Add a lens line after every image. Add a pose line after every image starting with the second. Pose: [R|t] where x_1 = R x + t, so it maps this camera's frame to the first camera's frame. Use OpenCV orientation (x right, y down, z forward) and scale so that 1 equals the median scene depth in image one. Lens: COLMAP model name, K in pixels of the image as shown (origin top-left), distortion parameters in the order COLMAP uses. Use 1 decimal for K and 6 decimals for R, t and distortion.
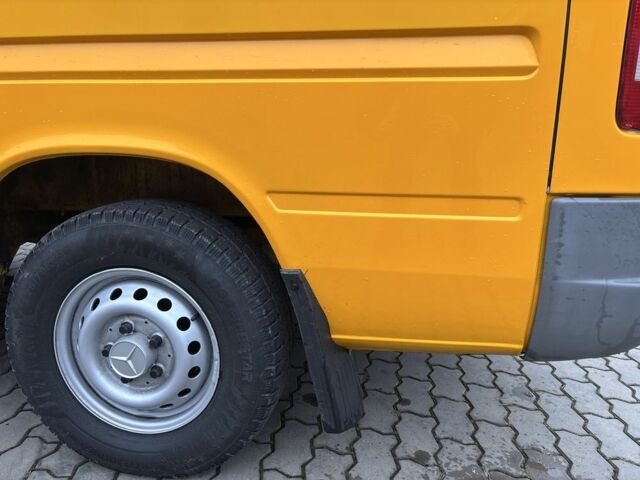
lens RADIAL K [[493.8, 0, 320.0], [0, 493.8, 240.0], [0, 0, 1]] dist [0.023685, -0.011408]
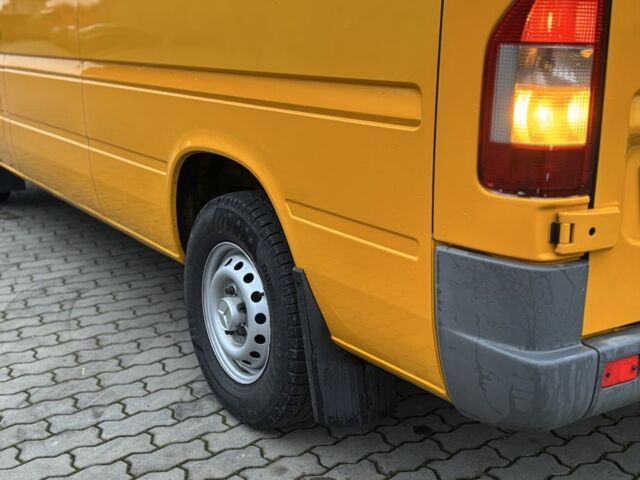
lens RADIAL K [[800.6, 0, 320.0], [0, 800.6, 240.0], [0, 0, 1]] dist [0.174057, -0.541248]
pose [[0.676855, 0.175543, -0.714879, 1.442382], [-0.179829, 0.981156, 0.070665, -0.161570], [0.713813, 0.080726, 0.695668, -0.327368]]
